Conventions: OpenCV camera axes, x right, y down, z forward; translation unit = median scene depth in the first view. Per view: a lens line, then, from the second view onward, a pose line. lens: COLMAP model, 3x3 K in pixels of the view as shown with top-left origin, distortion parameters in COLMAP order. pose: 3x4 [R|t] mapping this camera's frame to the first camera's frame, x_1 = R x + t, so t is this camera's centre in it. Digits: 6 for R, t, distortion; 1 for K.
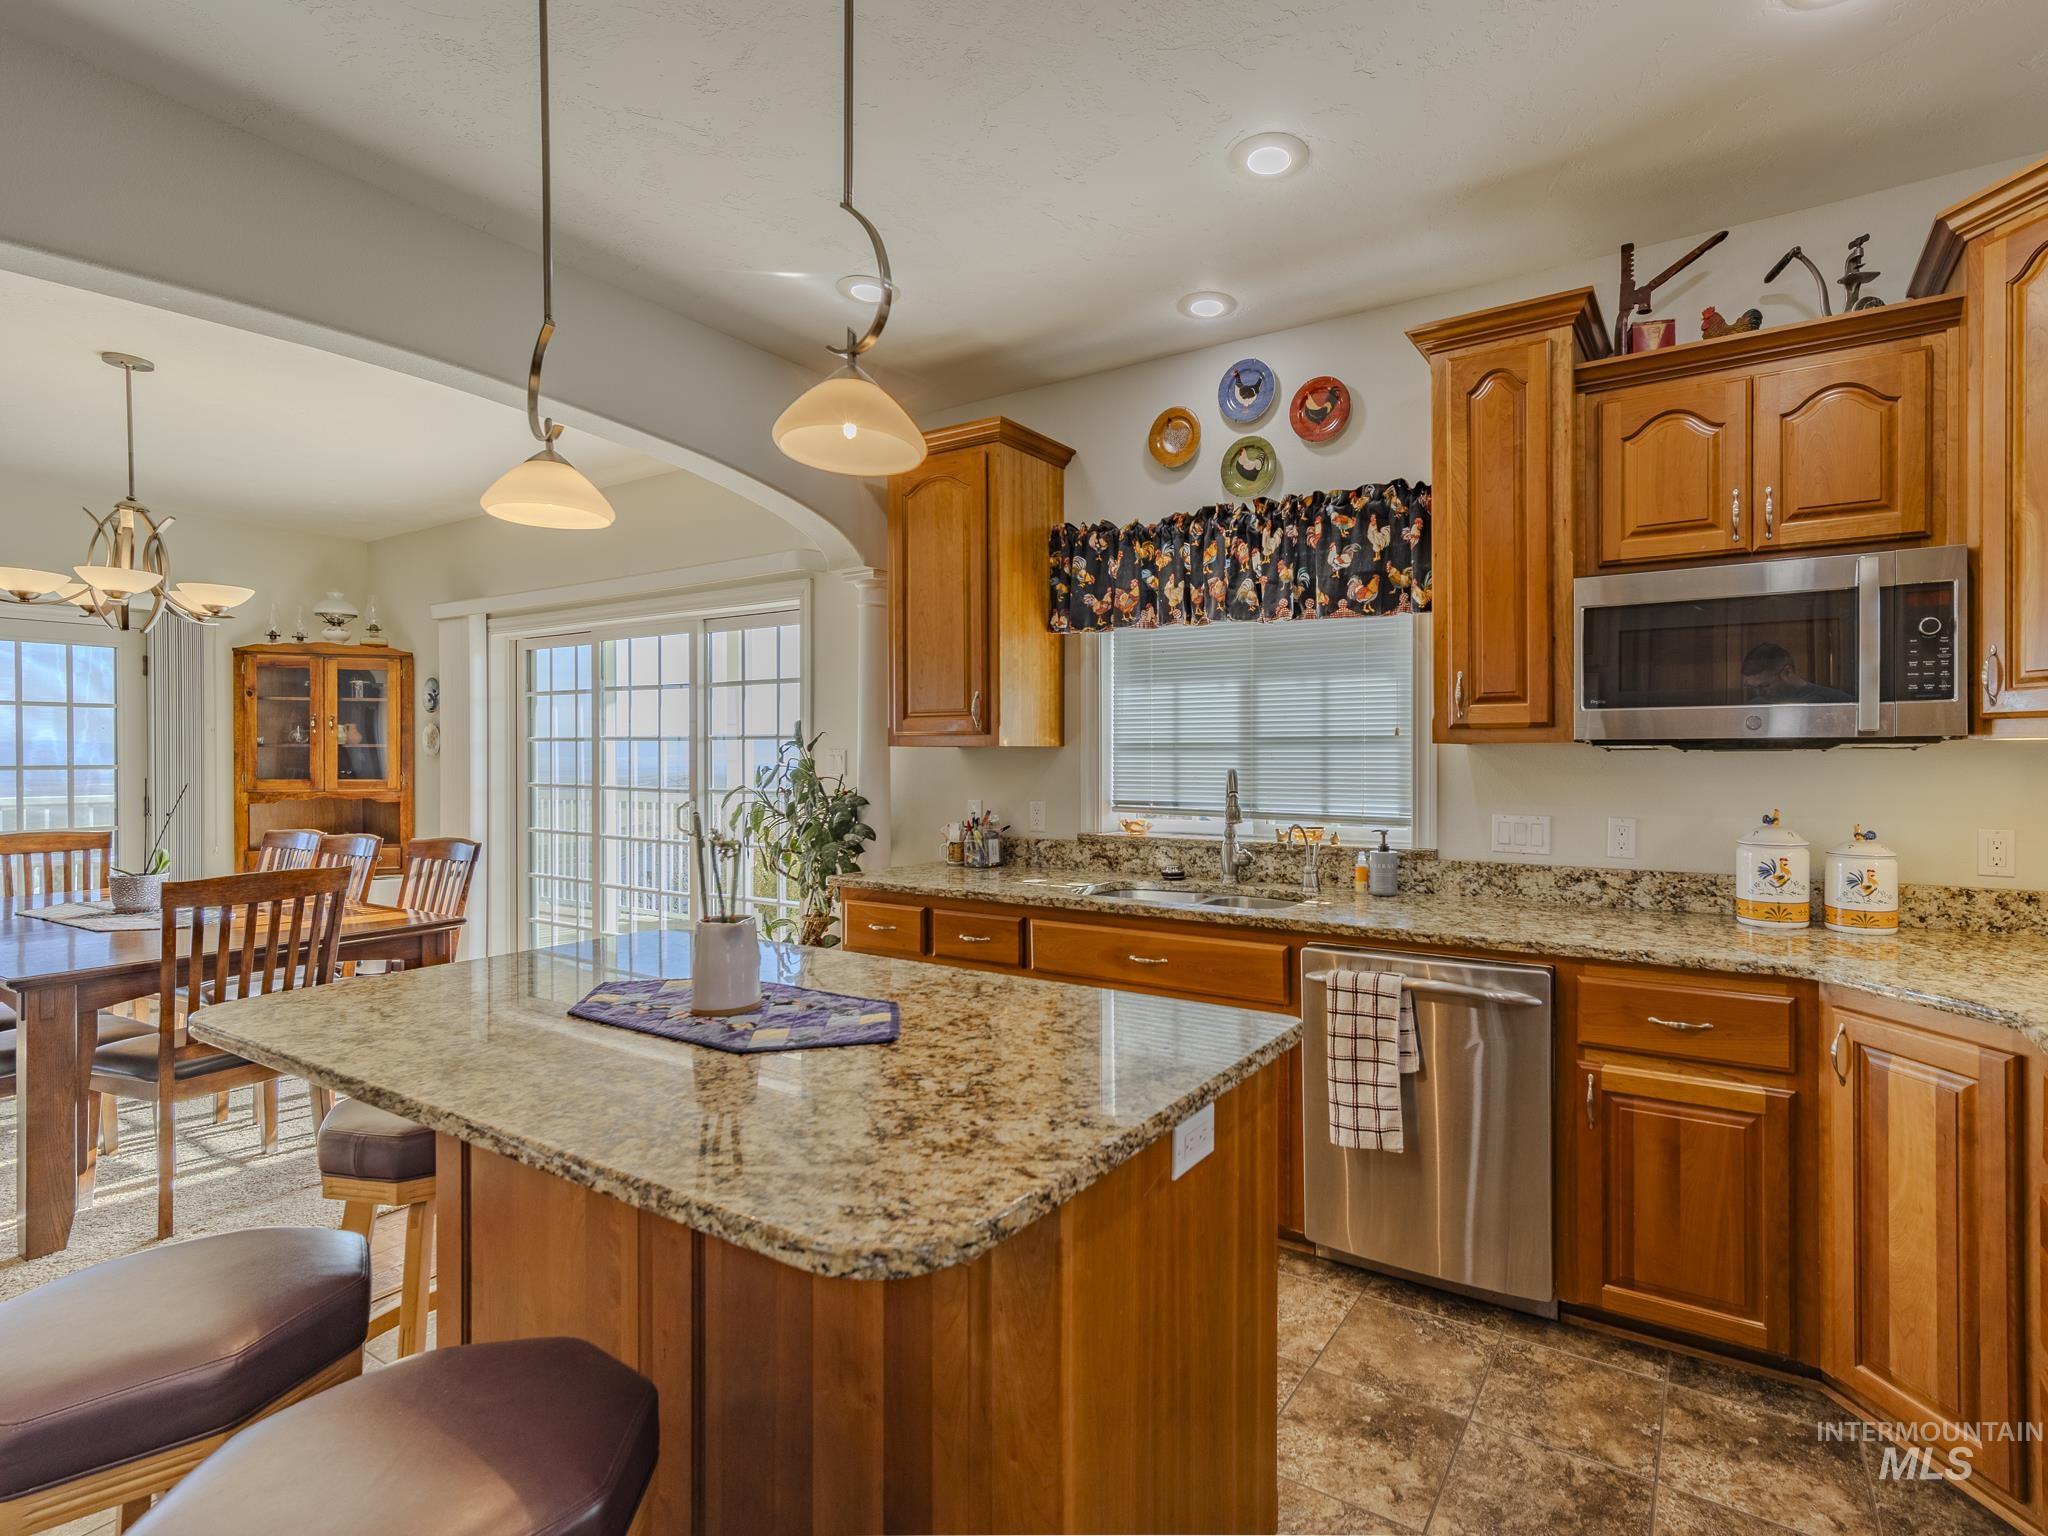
lens RADIAL K [[980.0, 0, 1150.9], [0, 980.0, 755.3], [0, 0, 1]] dist [0.000275, 0.008396]
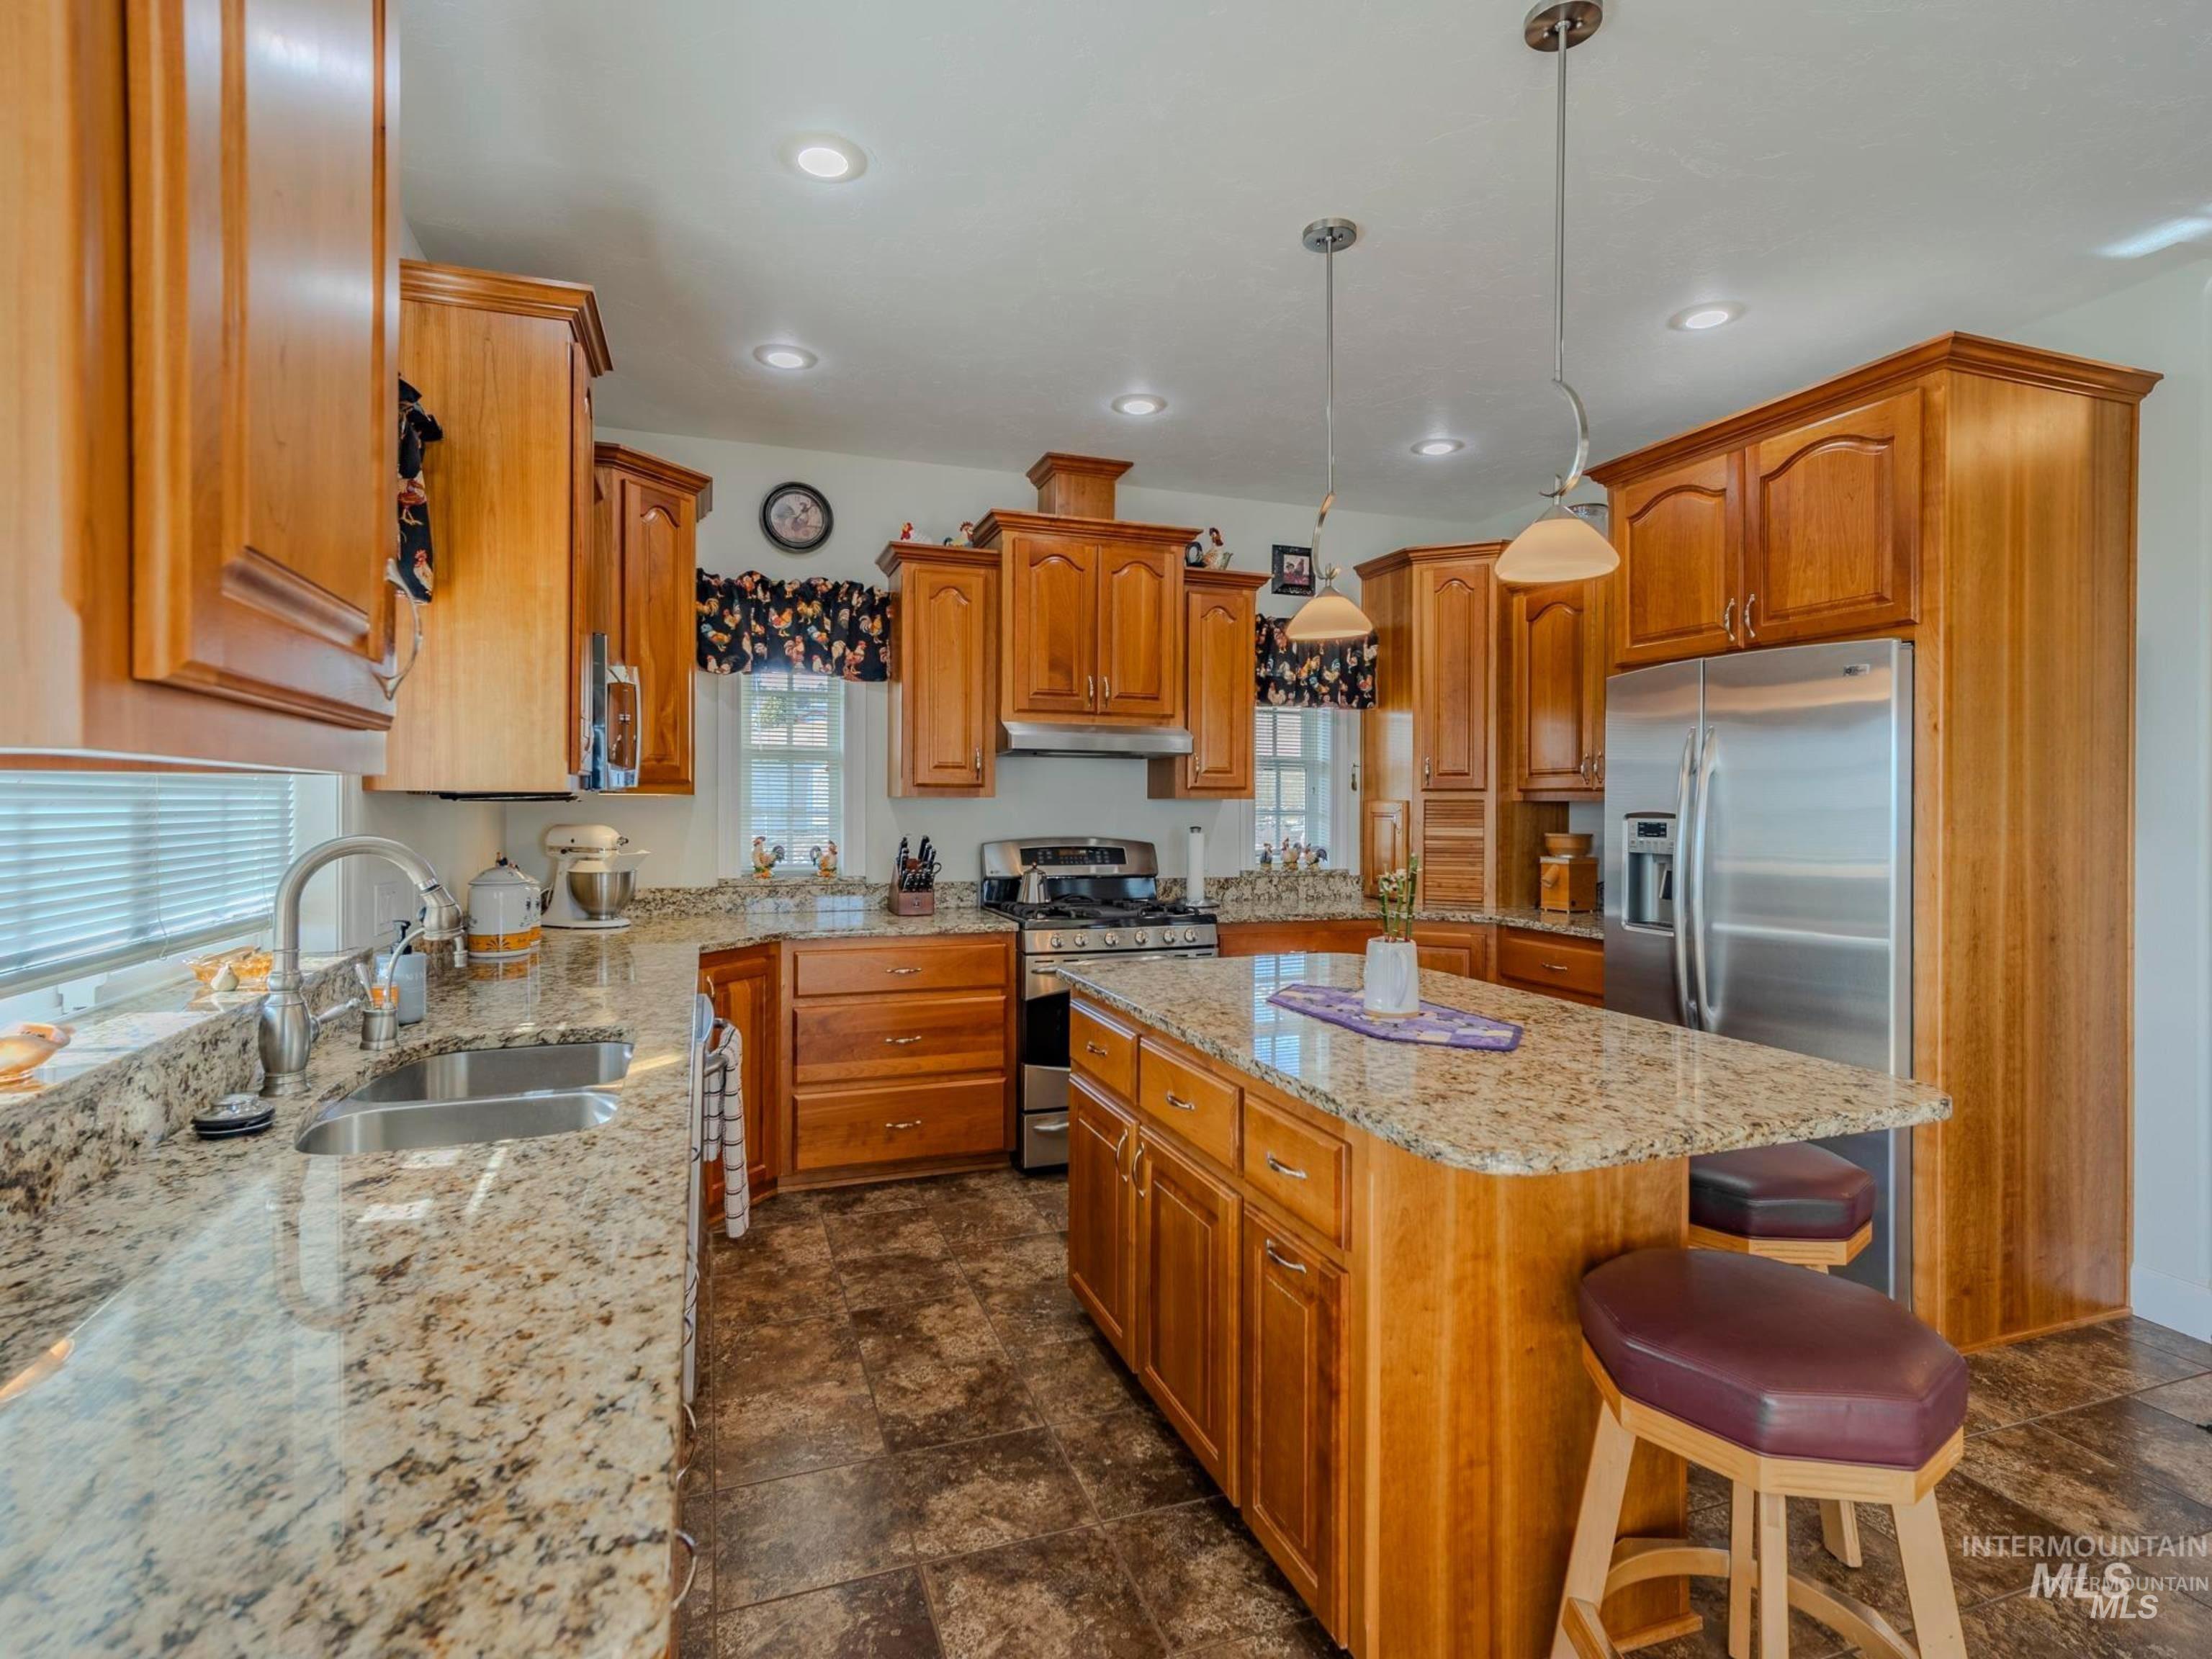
lens RADIAL K [[1069.4, 0, 1112.6], [0, 1069.4, 806.8], [0, 0, 1]] dist [0.002622, 0.000873]
pose [[-0.762244, -0.004226, 0.647276, -0.502256], [-0.001750, 0.999988, 0.004468, -0.002971], [-0.647287, 0.002273, -0.762243, 1.079254]]
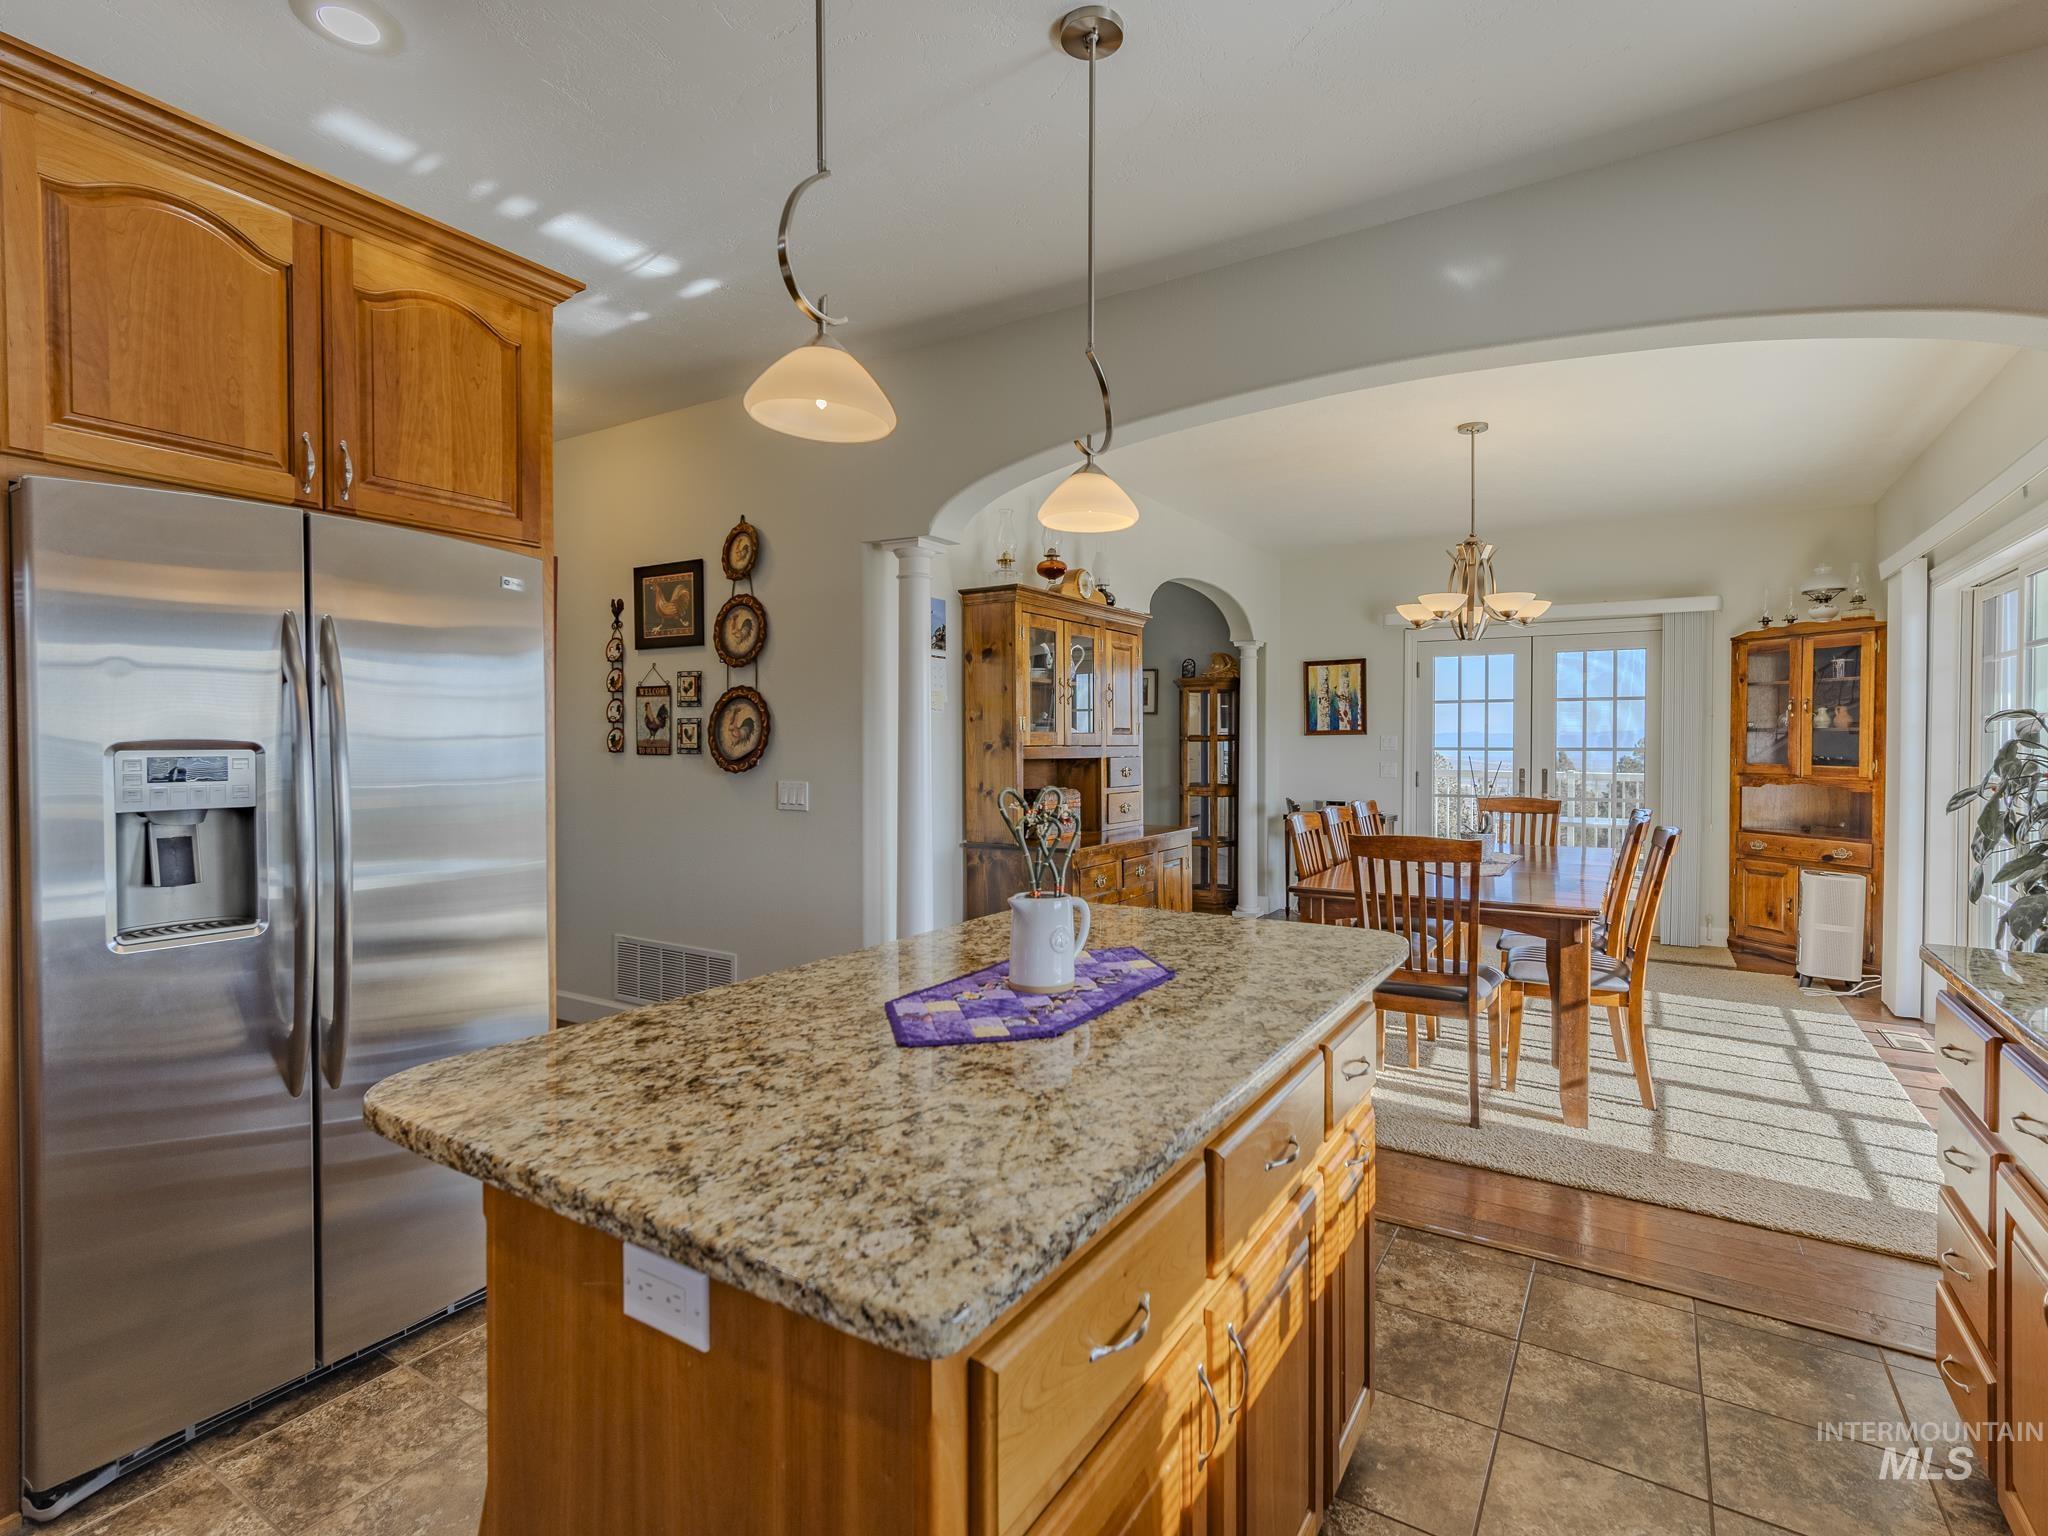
lens RADIAL K [[1012.9, 0, 1053.6], [0, 1012.9, 751.2], [0, 0, 1]] dist [0.001996, 0.002257]
pose [[-0.024969, 0.011190, -0.999626, 0.283918], [-0.003747, 0.999929, 0.011287, 0.004525], [0.999681, 0.004027, -0.024925, 0.500630]]
